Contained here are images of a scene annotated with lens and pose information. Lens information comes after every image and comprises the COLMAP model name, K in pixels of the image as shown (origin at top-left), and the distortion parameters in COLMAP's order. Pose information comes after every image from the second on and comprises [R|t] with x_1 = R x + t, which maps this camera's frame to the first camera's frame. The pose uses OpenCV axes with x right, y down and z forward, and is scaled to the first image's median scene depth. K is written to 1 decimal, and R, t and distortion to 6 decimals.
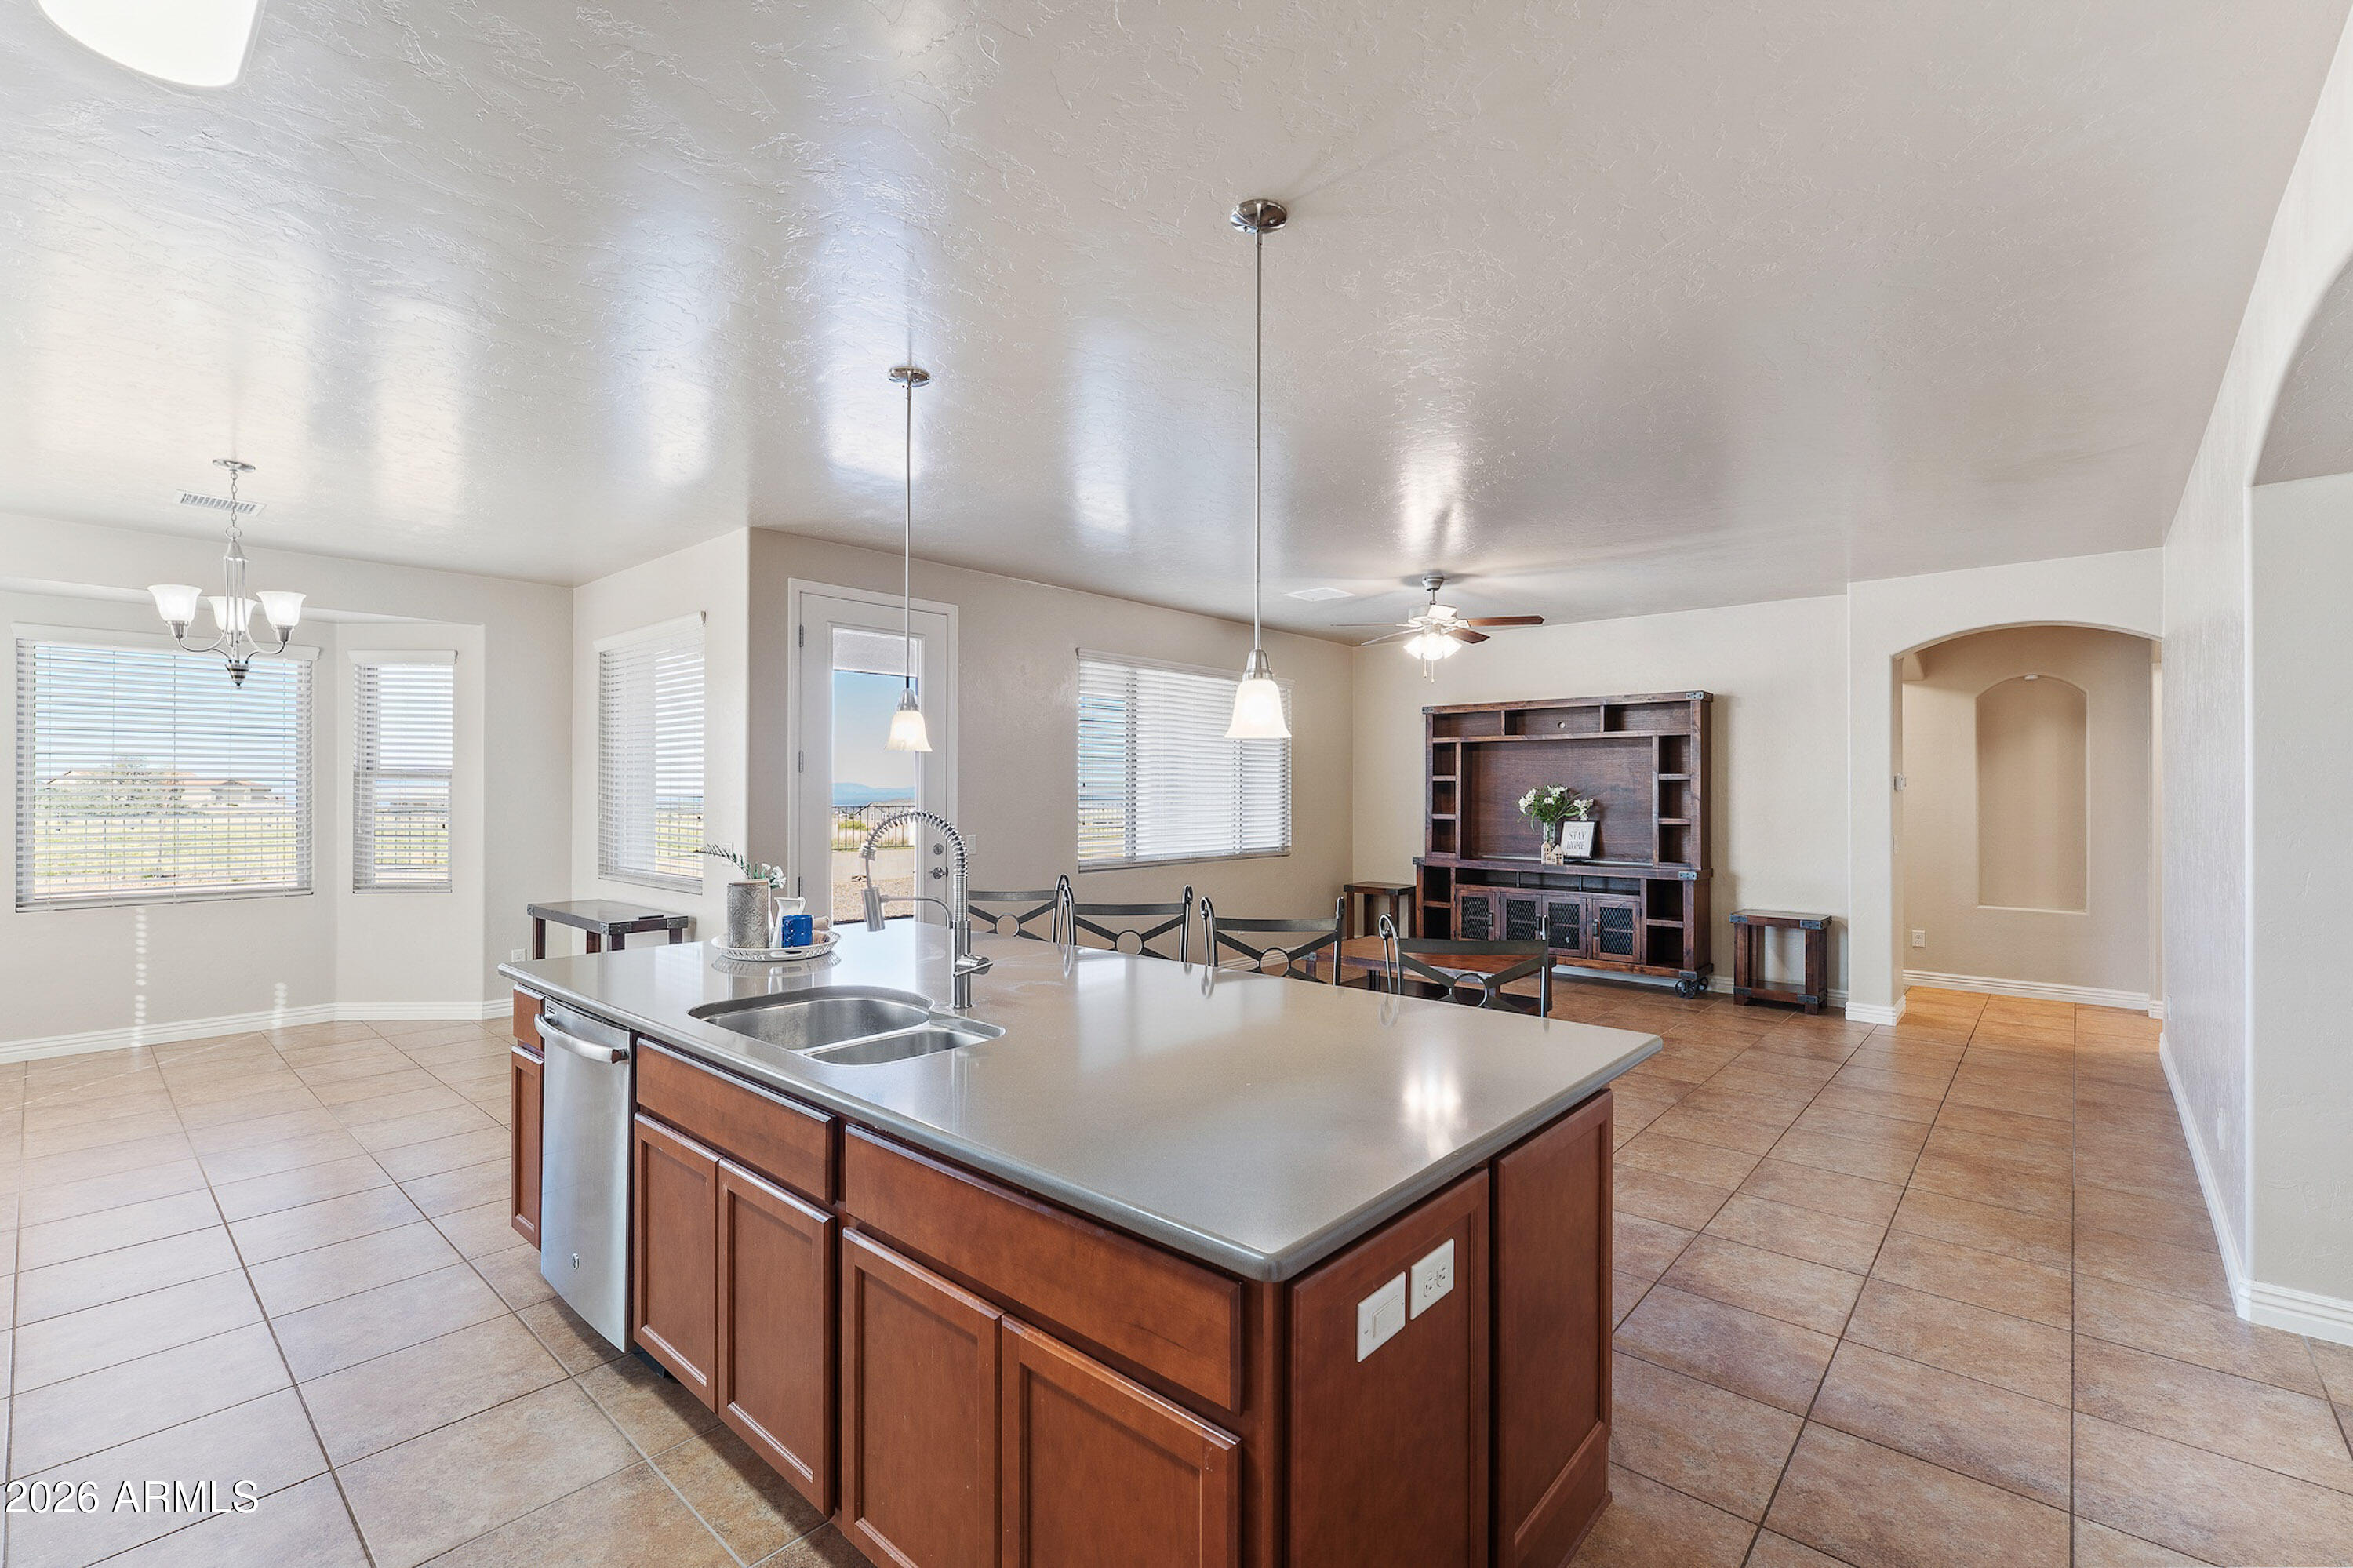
lens RADIAL K [[1013.6, 0, 1176.5], [0, 1013.6, 784.0], [0, 0, 1]] dist [0.000065, 0.000169]
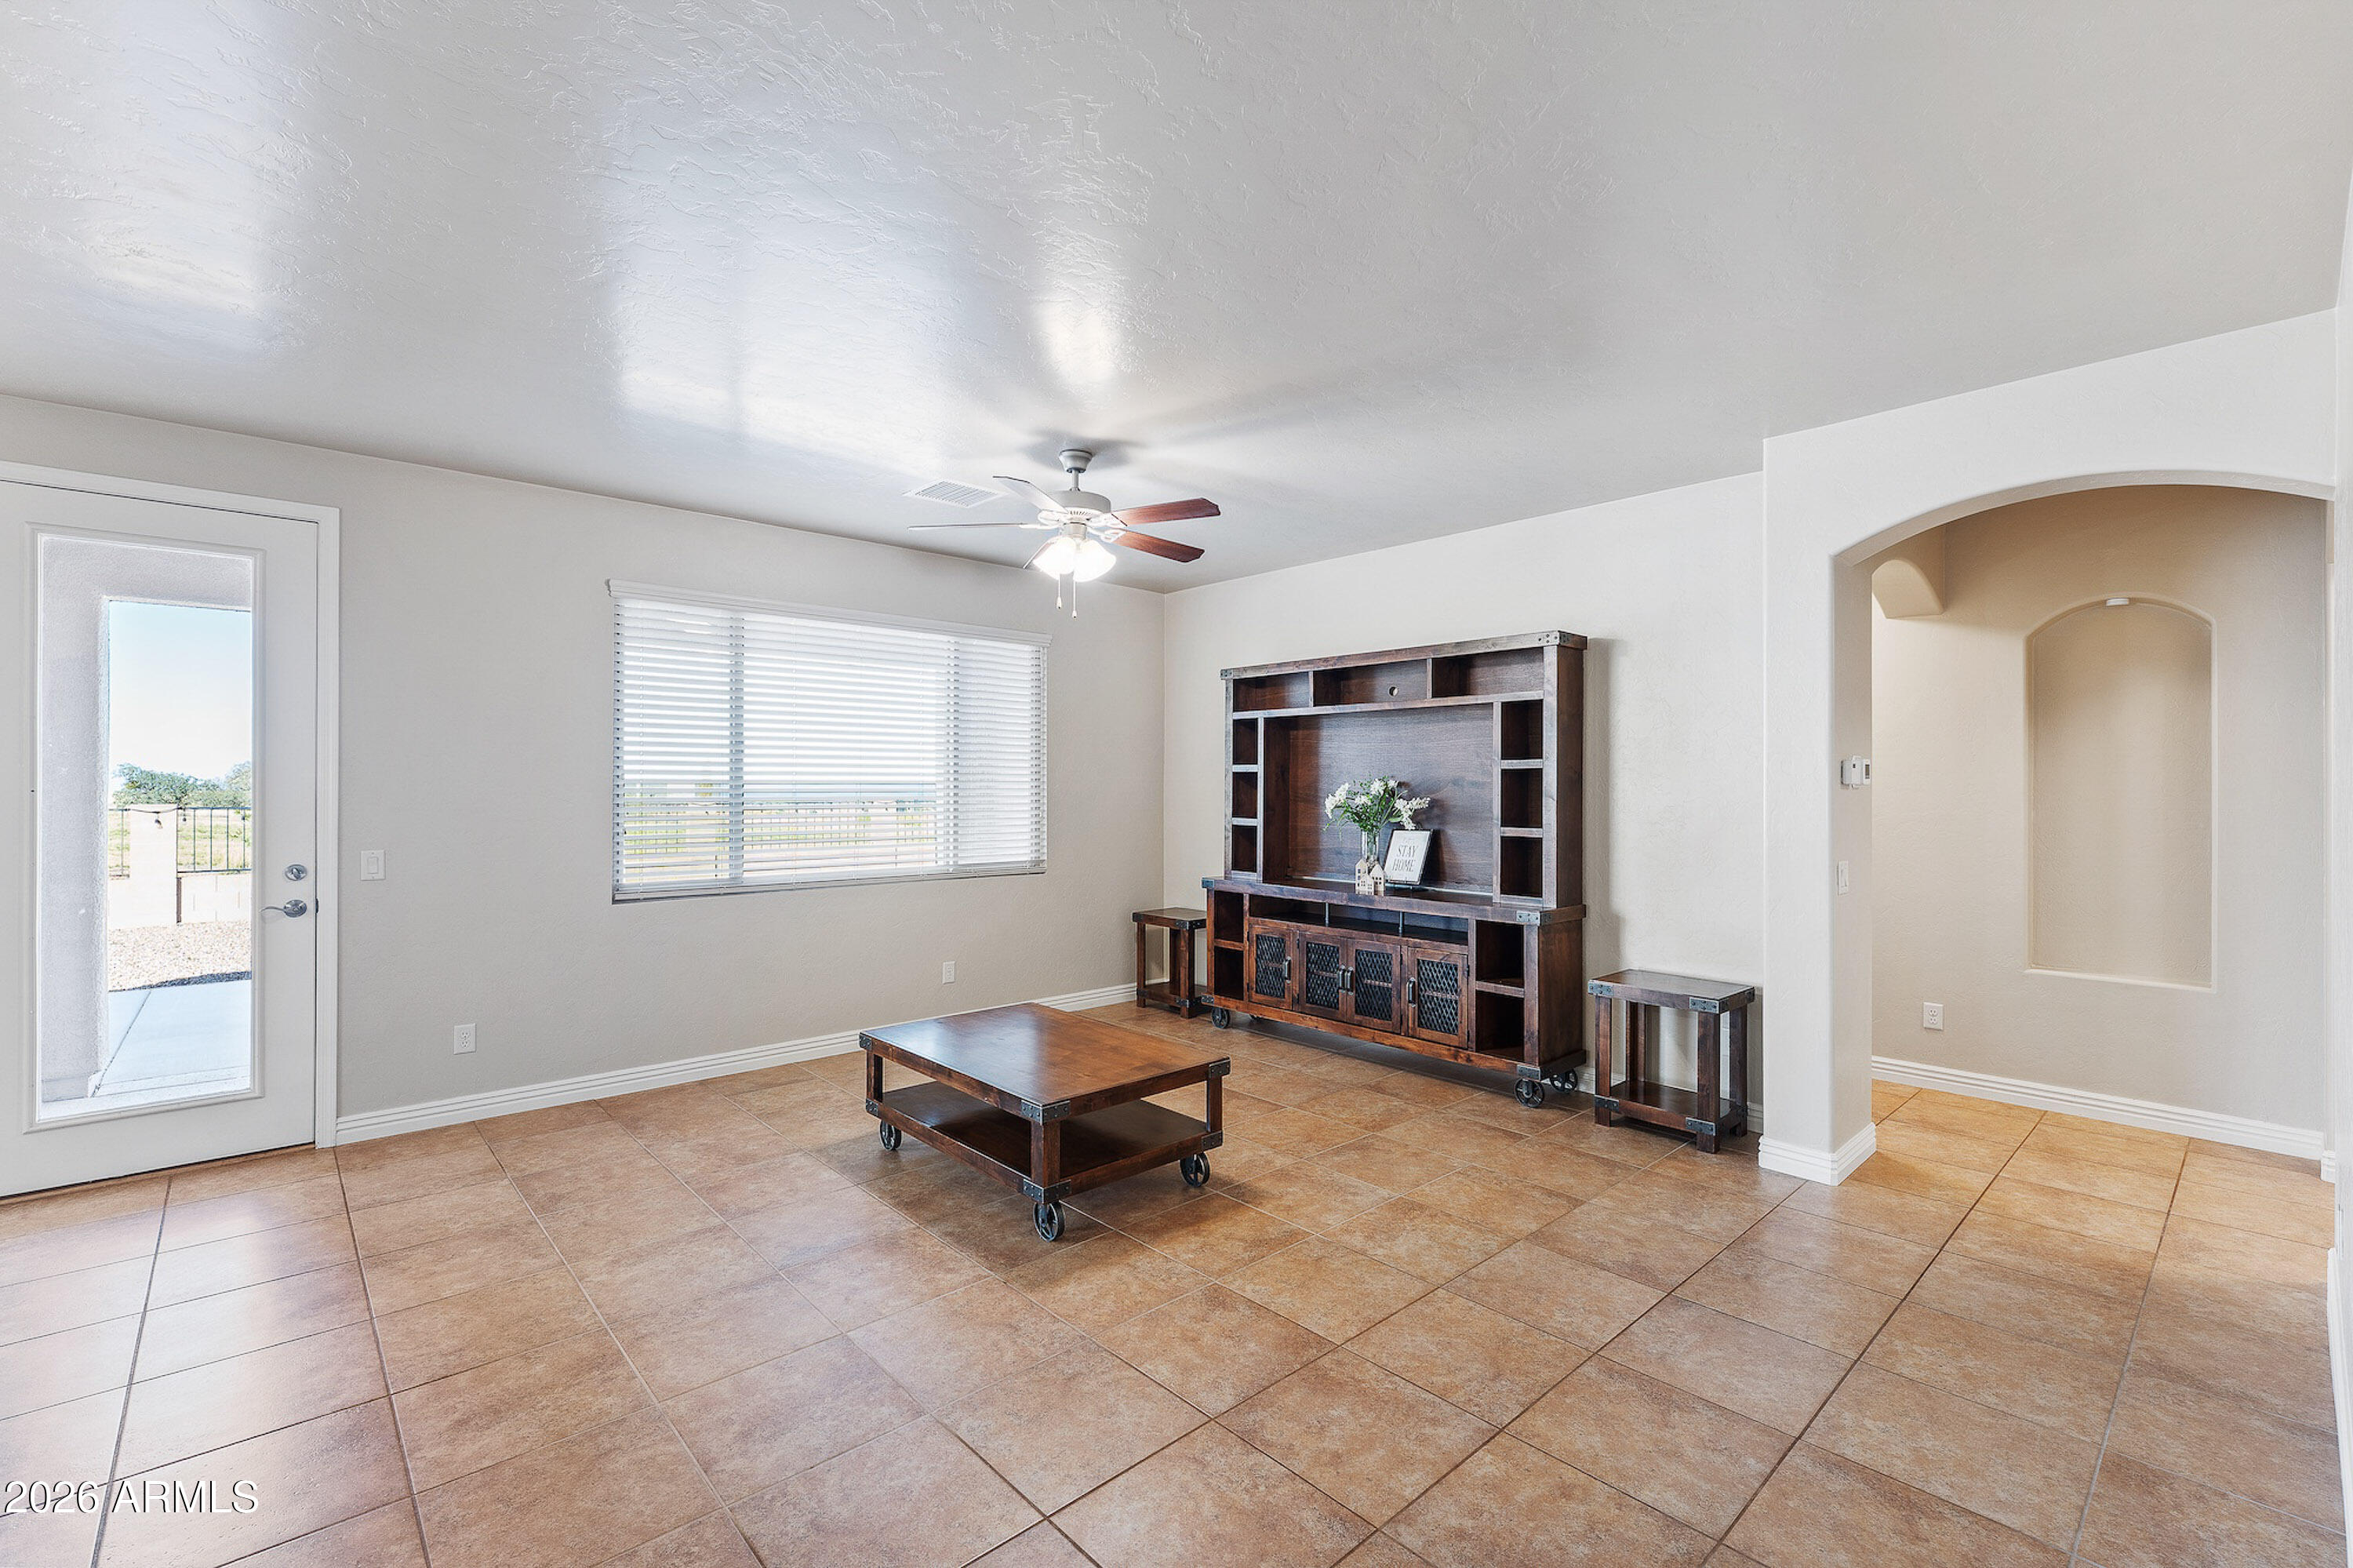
lens RADIAL K [[1013.6, 0, 1176.5], [0, 1013.6, 784.0], [0, 0, 1]] dist [0.000065, 0.000169]
pose [[0.994379, -0.000235, -0.105878, 0.335979], [0.000756, 0.999988, 0.004881, 0.002272], [0.105876, -0.004934, 0.994367, 0.323647]]
